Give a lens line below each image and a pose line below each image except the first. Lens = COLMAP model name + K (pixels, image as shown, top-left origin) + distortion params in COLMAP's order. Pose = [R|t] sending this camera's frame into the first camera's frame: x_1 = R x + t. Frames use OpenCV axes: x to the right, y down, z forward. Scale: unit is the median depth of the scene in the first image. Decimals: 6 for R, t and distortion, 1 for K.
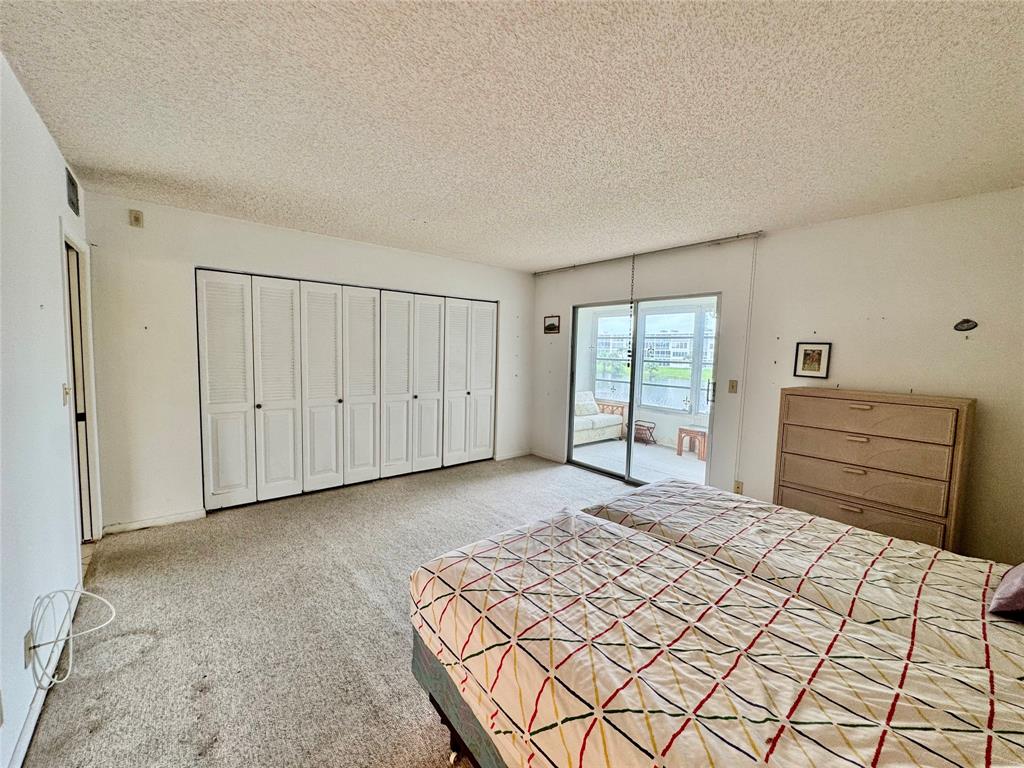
lens RADIAL K [[407.3, 0, 512.1], [0, 407.3, 382.0], [0, 0, 1]] dist [-0.001433, 0.000239]
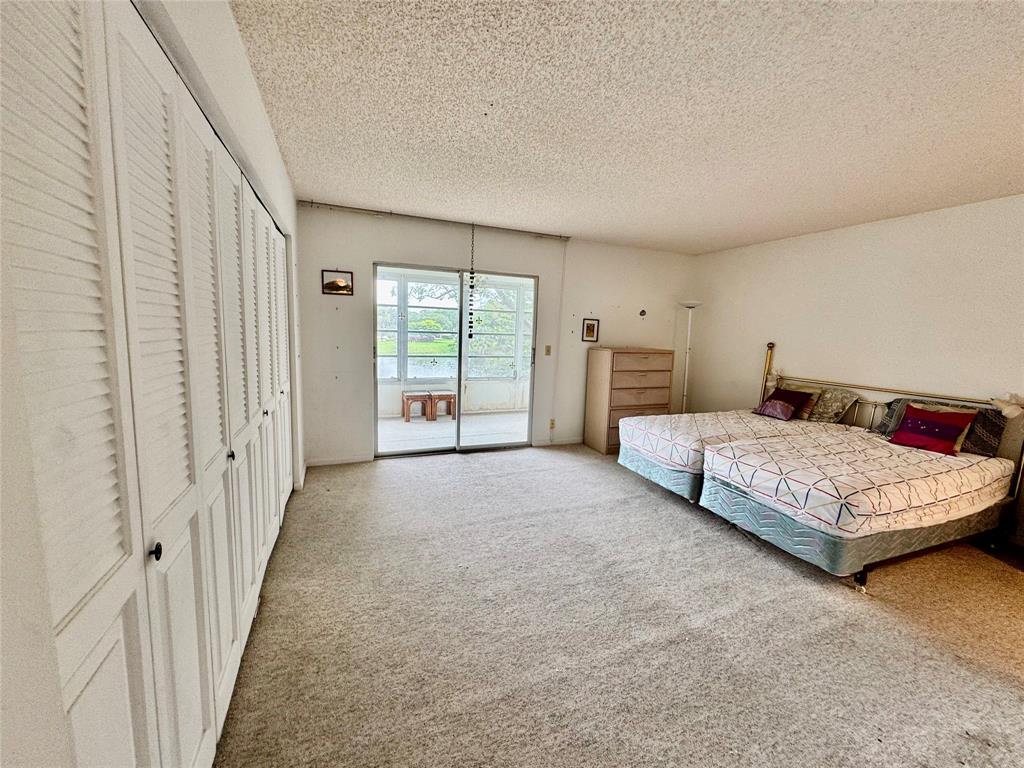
lens RADIAL K [[407.3, 0, 510.3], [0, 407.3, 382.7], [0, 0, 1]] dist [-0.001433, 0.000239]
pose [[0.302785, -0.136811, 0.943188, -0.729595], [0.049384, 0.990566, 0.127830, -0.058073], [-0.951779, 0.007874, 0.306684, 0.678212]]
